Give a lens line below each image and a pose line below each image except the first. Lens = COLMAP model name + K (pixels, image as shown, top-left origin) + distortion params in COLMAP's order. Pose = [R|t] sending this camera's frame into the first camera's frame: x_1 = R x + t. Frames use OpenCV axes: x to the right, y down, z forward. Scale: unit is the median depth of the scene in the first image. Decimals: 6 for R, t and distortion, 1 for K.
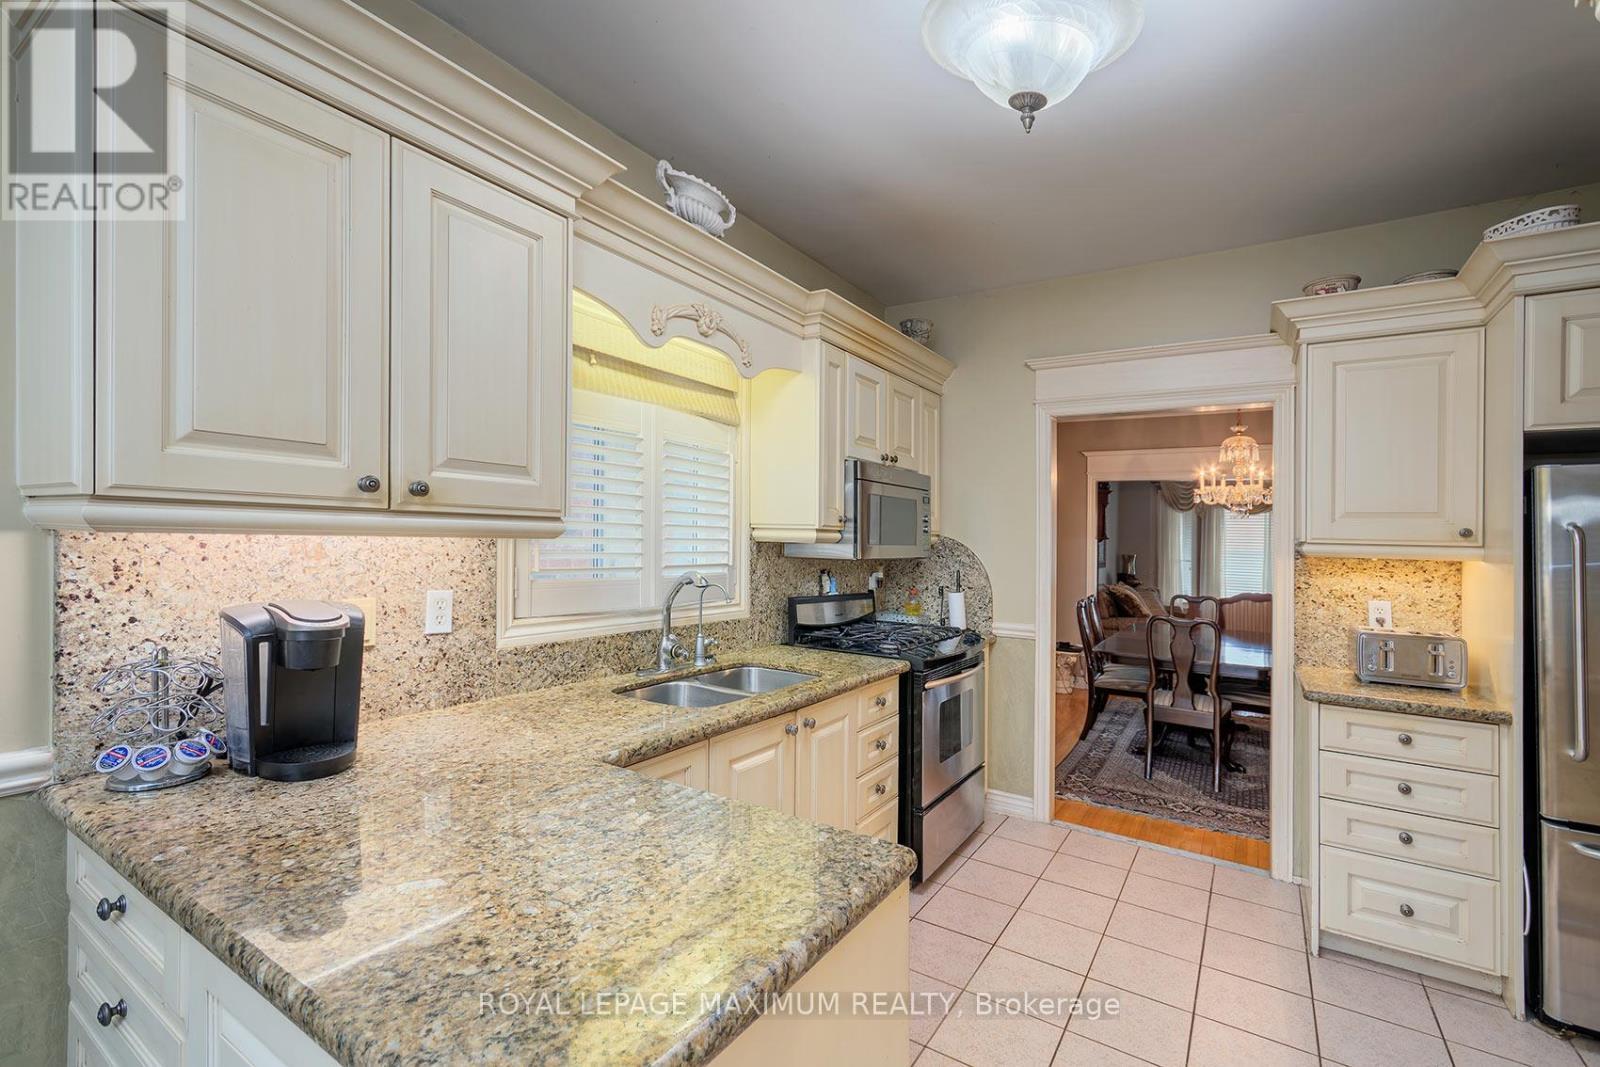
lens RADIAL K [[715.2, 0, 800.0], [0, 715.2, 533.5], [0, 0, 1]] dist [0.008404, 0.000228]
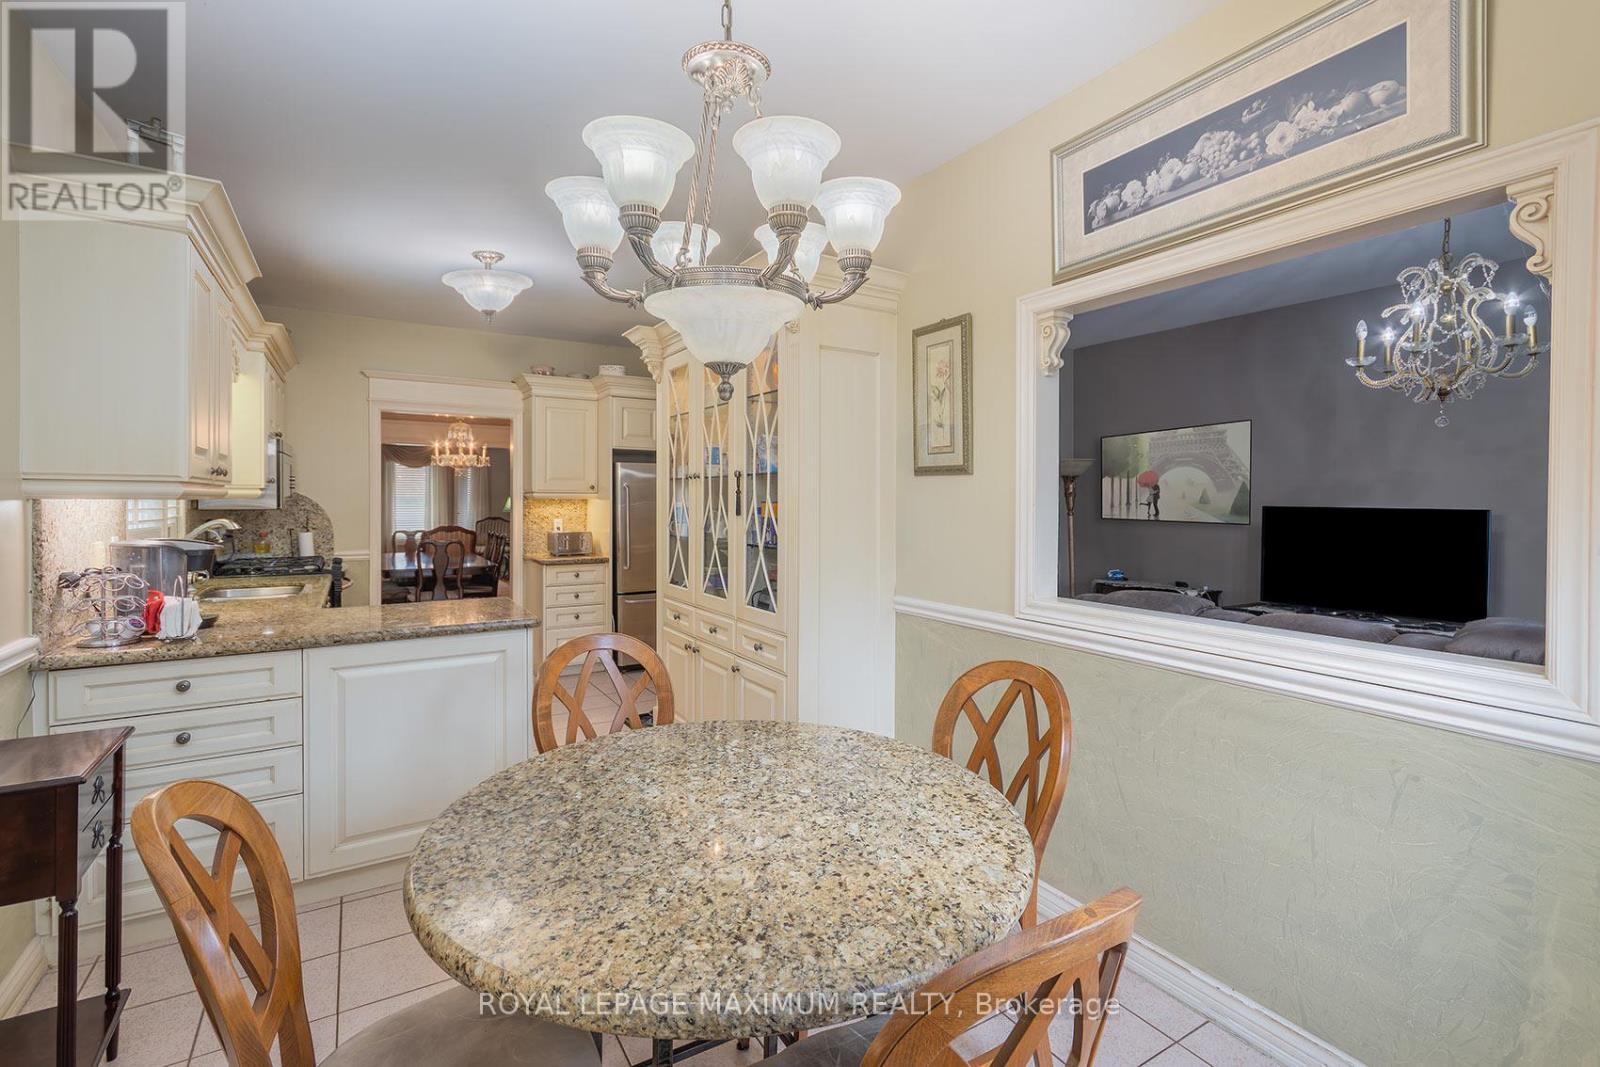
lens RADIAL K [[719.1, 0, 829.0], [0, 719.1, 481.3], [0, 0, 1]] dist [0.000605, 0.000152]
pose [[0.397135, -0.002493, 0.917757, -0.948653], [-0.001748, 0.999992, 0.003473, -0.029526], [-0.917758, -0.002984, 0.397128, -0.663226]]
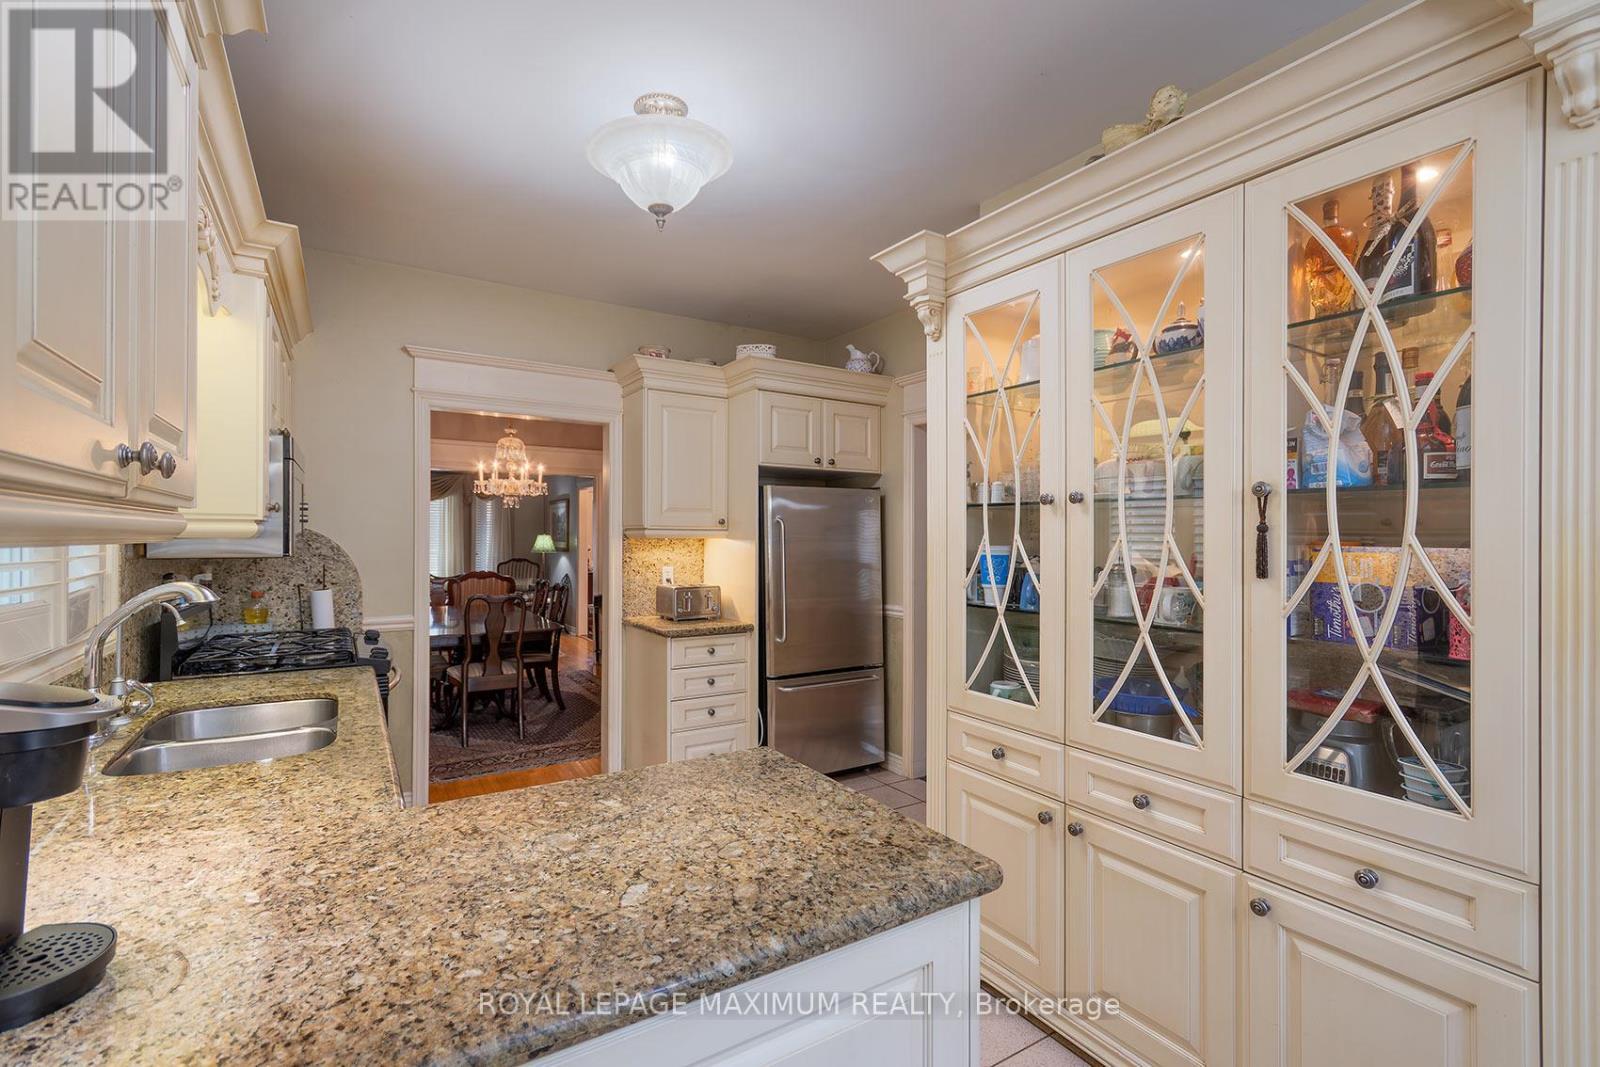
lens RADIAL K [[724.0, 0, 798.4], [0, 724.0, 513.0], [0, 0, 1]] dist [0.001260, -0.000092]
pose [[0.414166, 0.005699, 0.910184, -0.521973], [-0.002127, 0.999984, -0.005293, -0.012134], [-0.910199, 0.000256, 0.414171, 0.148379]]
